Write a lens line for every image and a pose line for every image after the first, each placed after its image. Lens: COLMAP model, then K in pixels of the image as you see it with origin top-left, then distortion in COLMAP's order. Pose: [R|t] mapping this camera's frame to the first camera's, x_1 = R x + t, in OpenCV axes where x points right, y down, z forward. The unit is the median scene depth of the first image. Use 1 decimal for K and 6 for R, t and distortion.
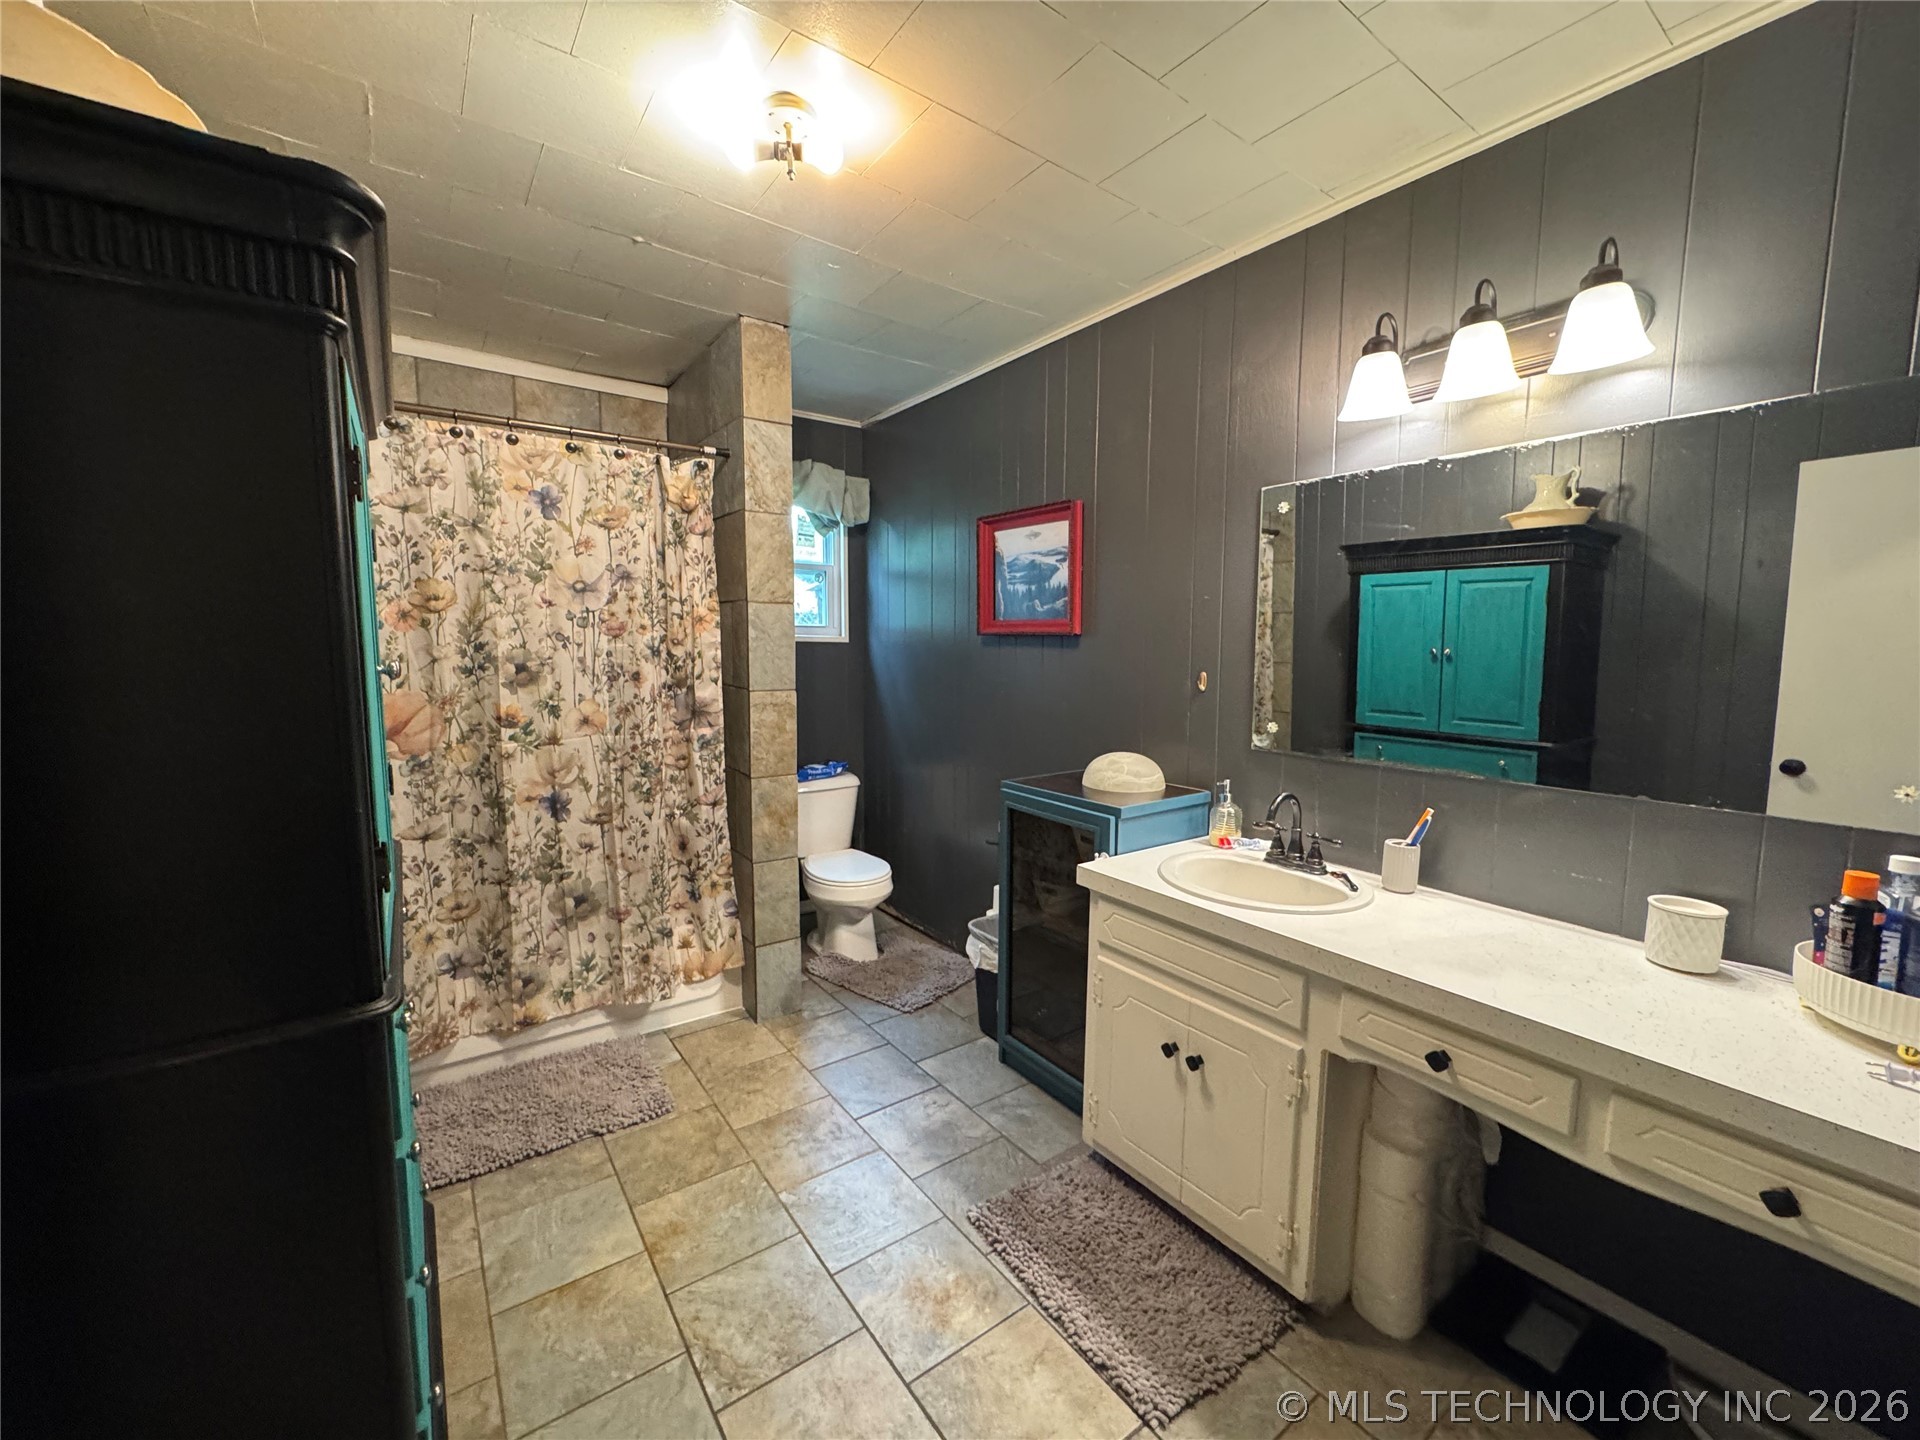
lens RADIAL K [[768.7, 0, 960.0], [0, 768.7, 720.0], [0, 0, 1]] dist [-0.000138, 0.000208]
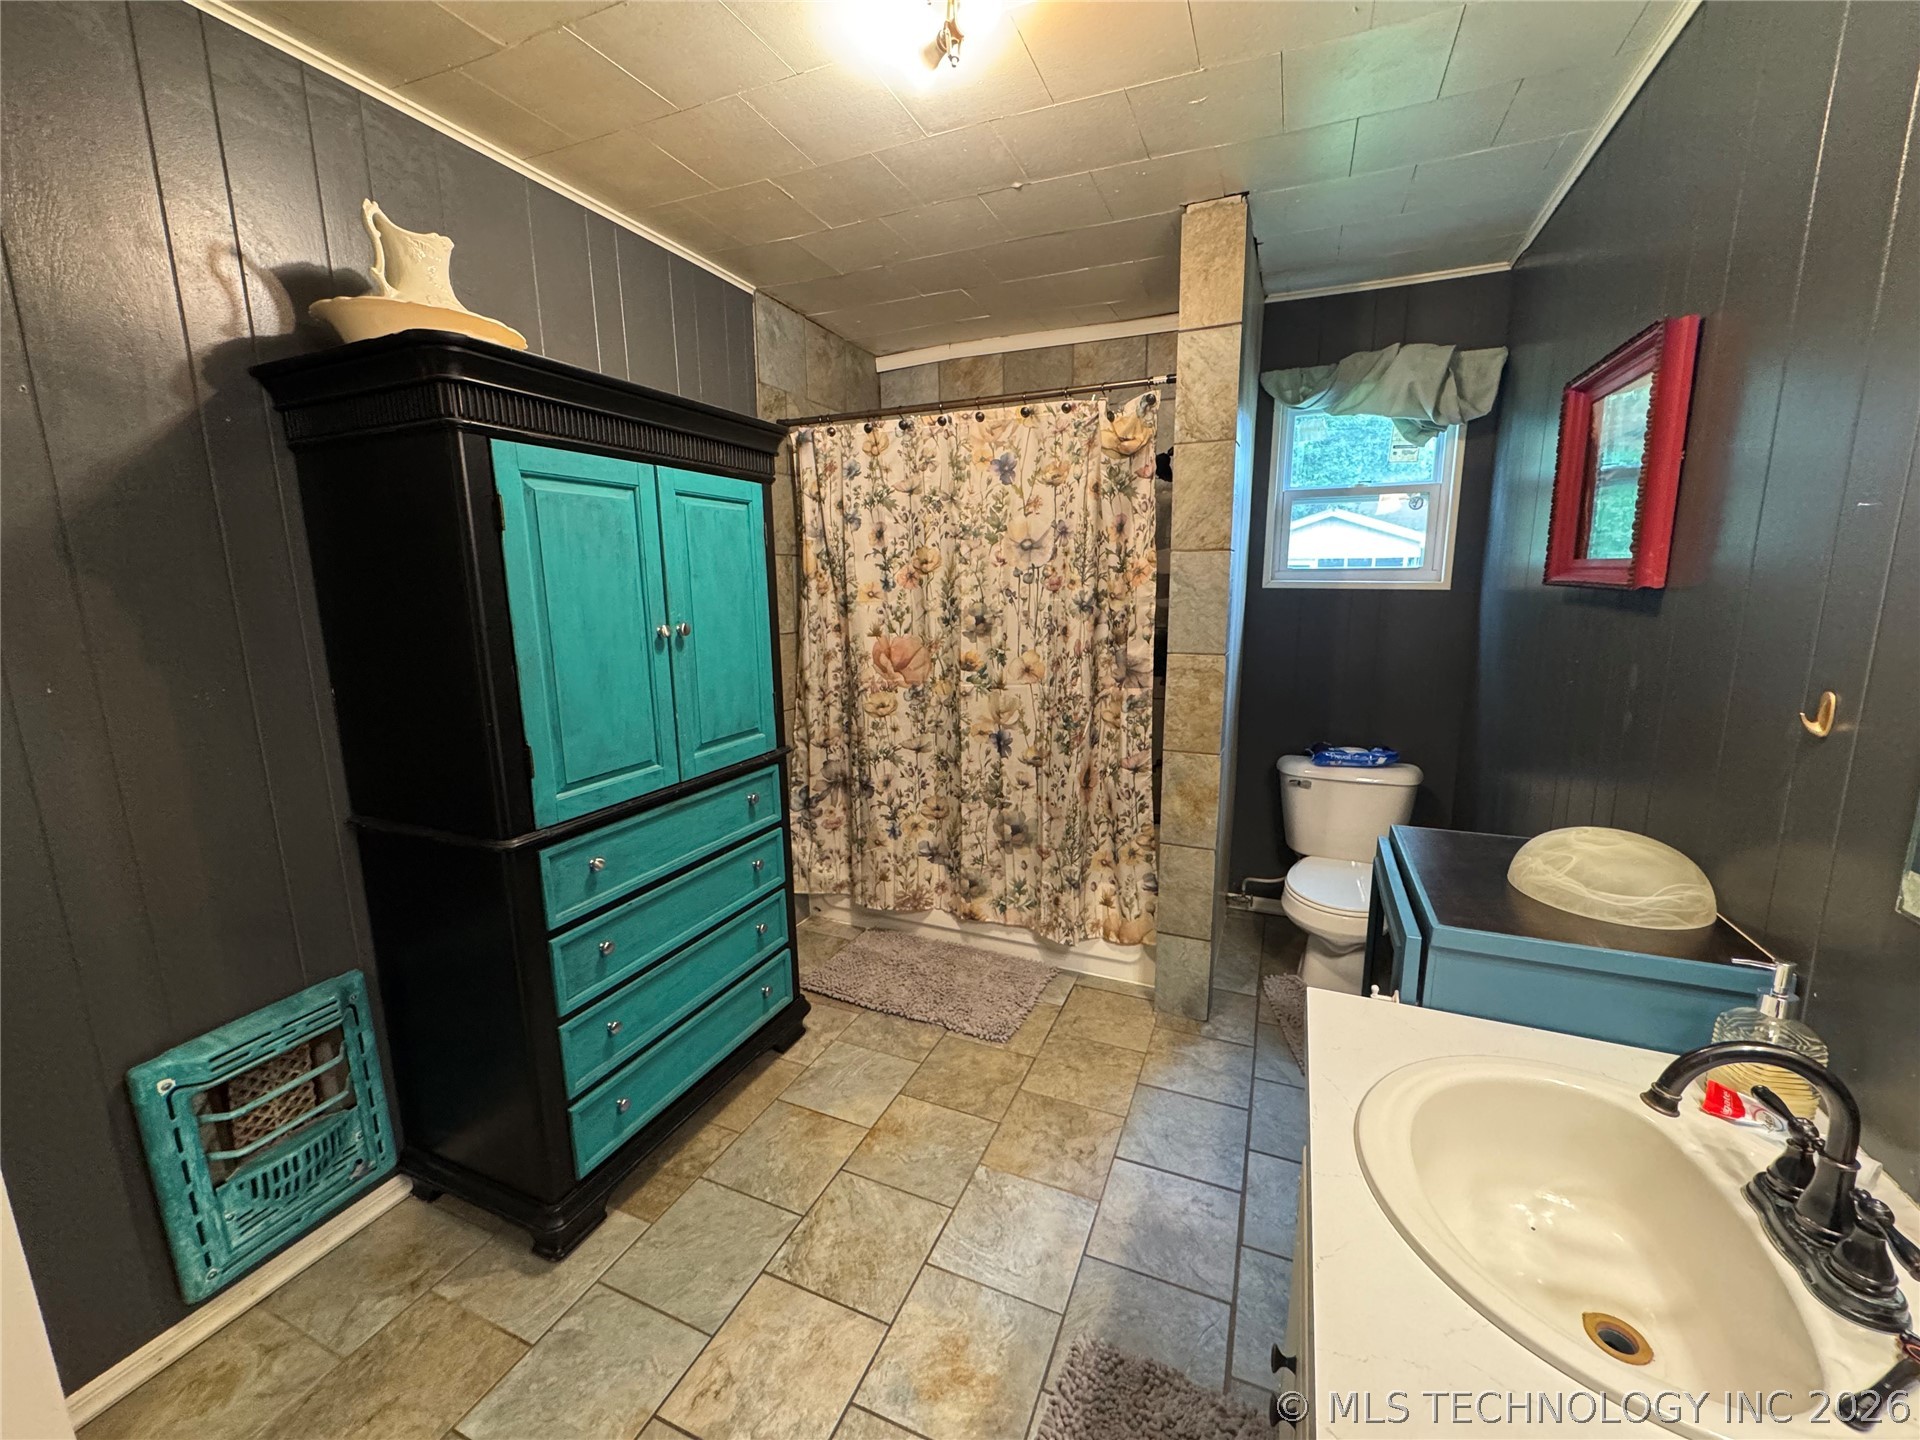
lens RADIAL K [[768.7, 0, 960.0], [0, 768.7, 720.0], [0, 0, 1]] dist [-0.000138, 0.000208]
pose [[0.508124, 0.146322, -0.848764, 0.399219], [-0.072111, 0.989231, 0.127368, -0.061175], [0.858260, -0.003513, 0.513203, 0.366480]]
